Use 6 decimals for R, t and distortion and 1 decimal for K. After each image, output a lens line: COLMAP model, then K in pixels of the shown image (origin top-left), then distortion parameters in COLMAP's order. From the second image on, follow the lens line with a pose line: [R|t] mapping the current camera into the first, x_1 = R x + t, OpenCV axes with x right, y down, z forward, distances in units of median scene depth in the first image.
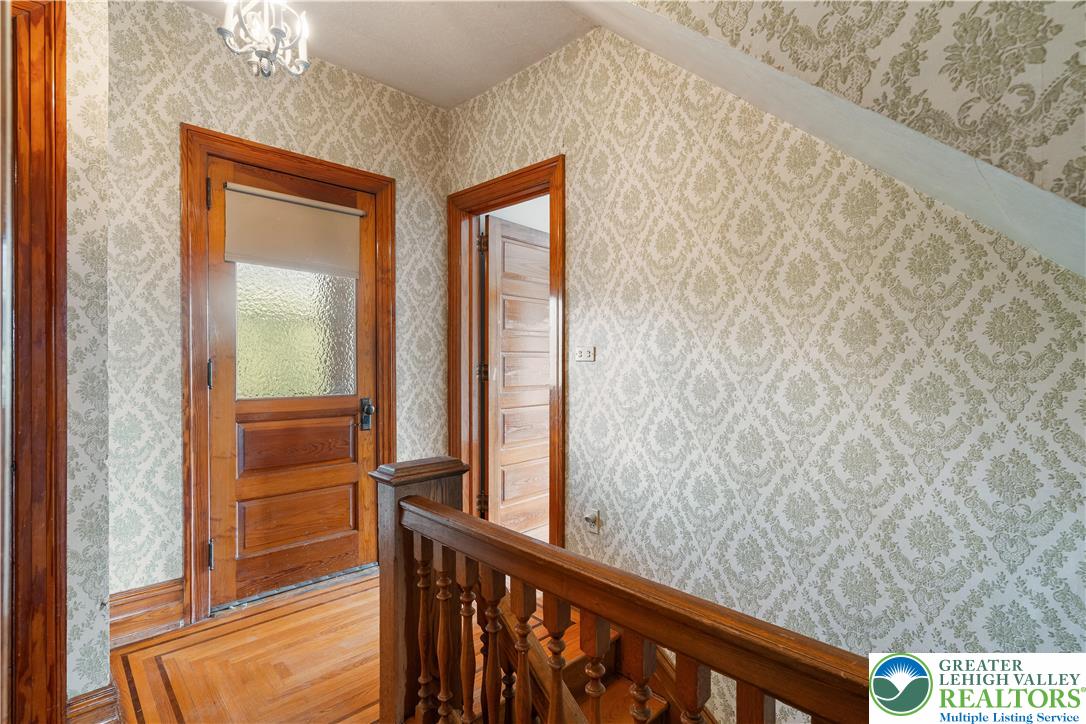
lens RADIAL K [[524.3, 0, 534.5], [0, 524.3, 364.0], [0, 0, 1]] dist [0.001014, 0.001288]
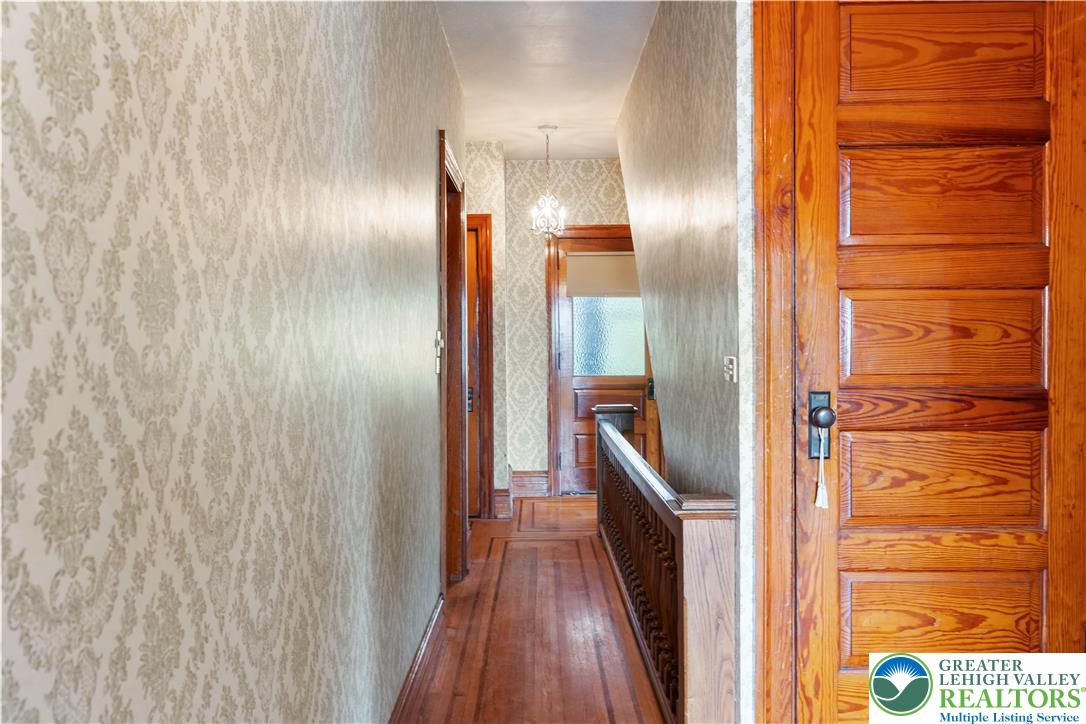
lens RADIAL K [[874.2, 0, 542.6], [0, 874.2, 360.9], [0, 0, 1]] dist [-0.001014, -0.000021]
pose [[0.730003, 0.009686, -0.683376, 1.437027], [0.006305, 0.999762, 0.020906, -0.046755], [0.683415, -0.019571, 0.729767, -1.271517]]
